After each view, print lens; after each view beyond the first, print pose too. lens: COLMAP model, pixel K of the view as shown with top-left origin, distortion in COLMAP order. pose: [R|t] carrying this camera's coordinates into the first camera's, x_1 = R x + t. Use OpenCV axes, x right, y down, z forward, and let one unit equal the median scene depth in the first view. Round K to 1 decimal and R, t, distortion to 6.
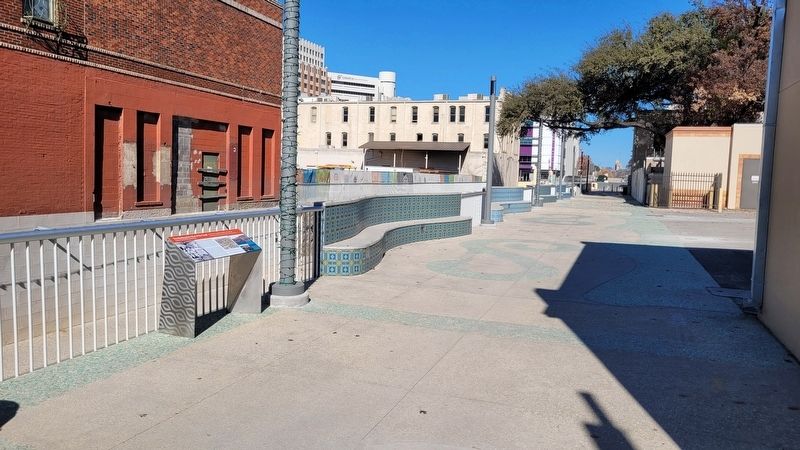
lens RADIAL K [[570.5, 0, 400.0], [0, 570.5, 225.0], [0, 0, 1]] dist [0.006577, -0.002879]
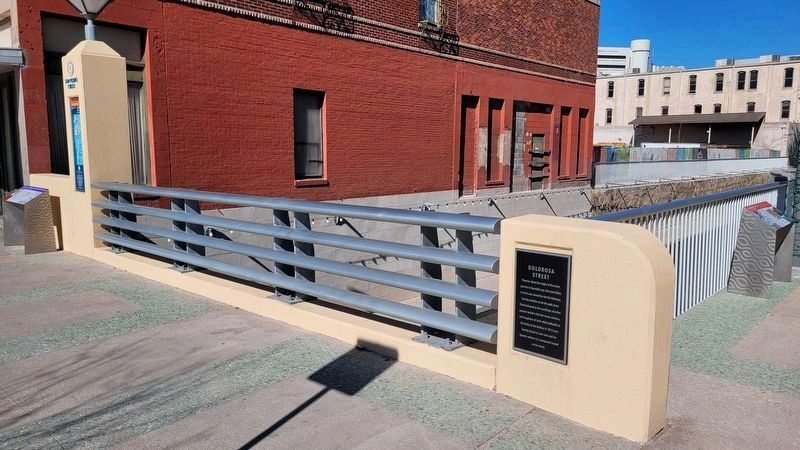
lens RADIAL K [[573.7, 0, 408.0], [0, 573.7, 229.8], [0, 0, 1]] dist [0.020169, -0.007699]
pose [[0.931465, 0.022717, -0.363120, -0.167314], [-0.007793, 0.999066, 0.042512, 0.006238], [0.363746, -0.036769, 0.930772, -0.079193]]
